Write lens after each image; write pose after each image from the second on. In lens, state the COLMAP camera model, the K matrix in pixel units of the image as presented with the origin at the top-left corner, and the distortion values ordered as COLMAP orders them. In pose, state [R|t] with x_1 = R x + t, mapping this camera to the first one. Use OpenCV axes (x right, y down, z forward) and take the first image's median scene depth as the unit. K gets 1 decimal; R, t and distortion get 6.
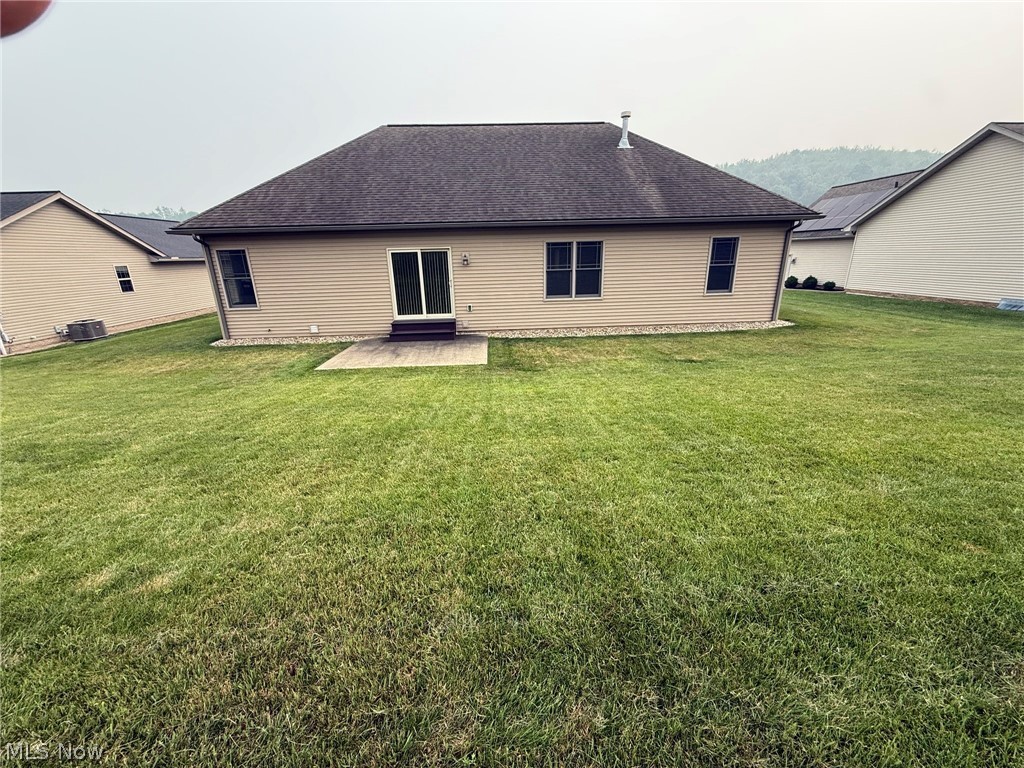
lens RADIAL K [[383.4, 0, 510.0], [0, 383.4, 382.4], [0, 0, 1]] dist [0.000416, -0.000170]
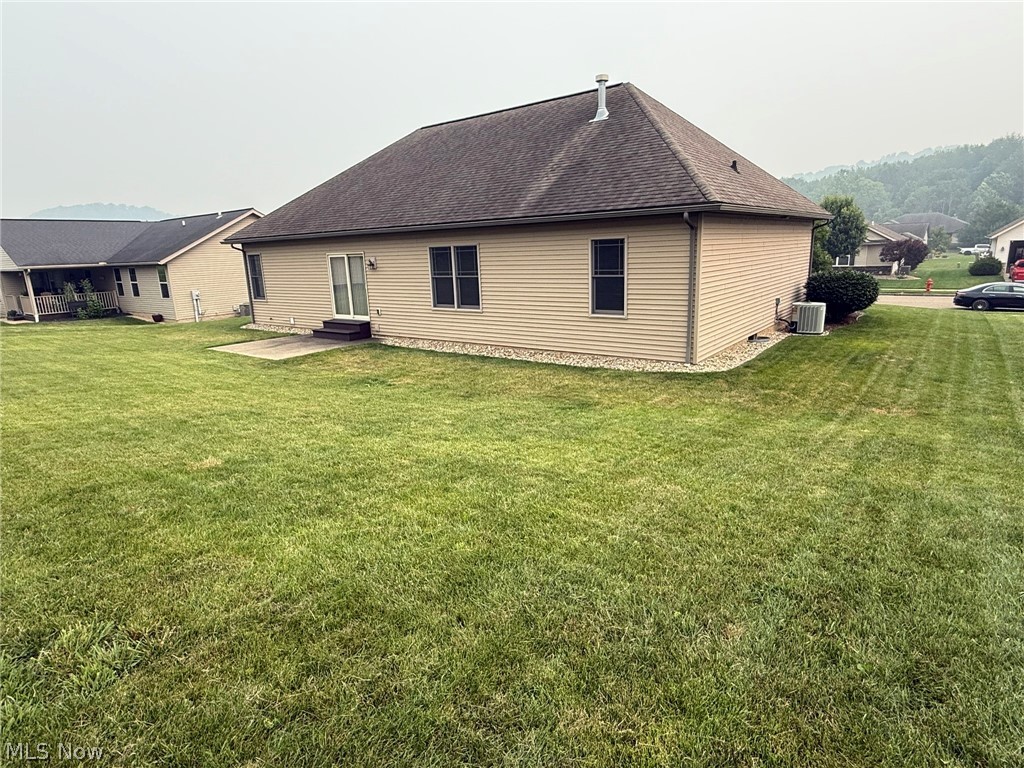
lens RADIAL K [[610.1, 0, 511.4], [0, 610.1, 389.0], [0, 0, 1]] dist [0.047325, 0.000296]
pose [[0.741901, 0.145977, -0.654426, 1.214728], [-0.203592, 0.978977, -0.012434, -0.049038], [0.638853, 0.142461, 0.756024, 0.051577]]
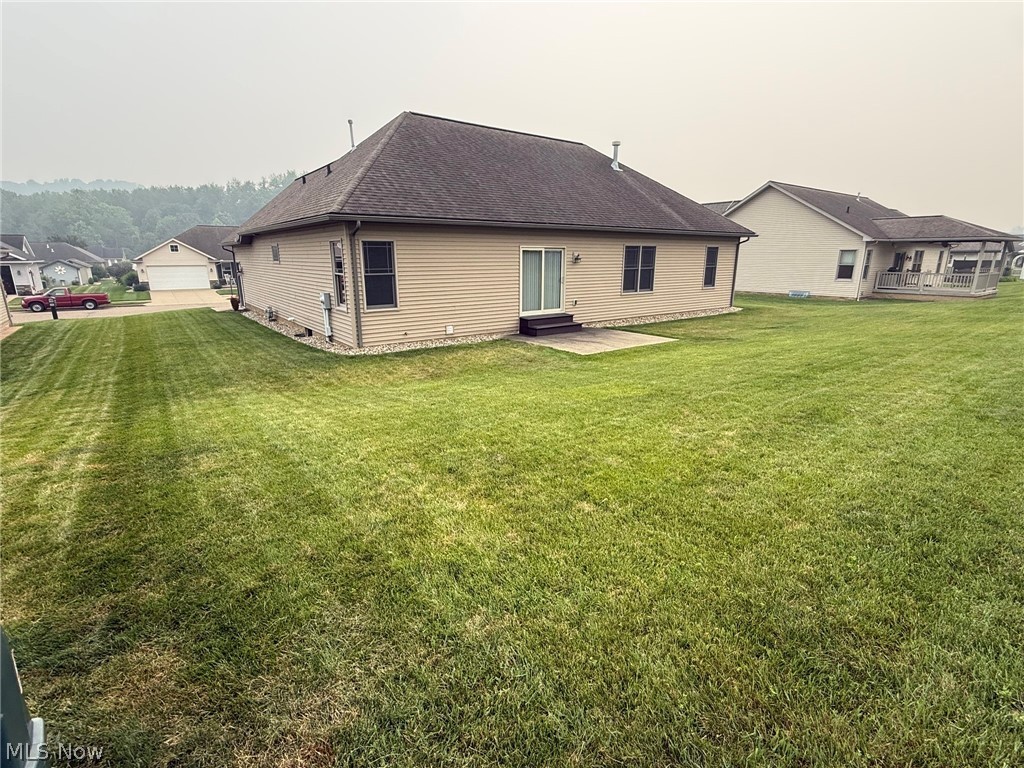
lens RADIAL K [[493.7, 0, 512.4], [0, 493.7, 379.0], [0, 0, 1]] dist [-0.001912, -0.000204]
pose [[0.831768, -0.110165, 0.544082, -1.027772], [0.154476, 0.987332, -0.036243, 0.040131], [-0.533196, 0.114194, 0.838249, -0.039611]]
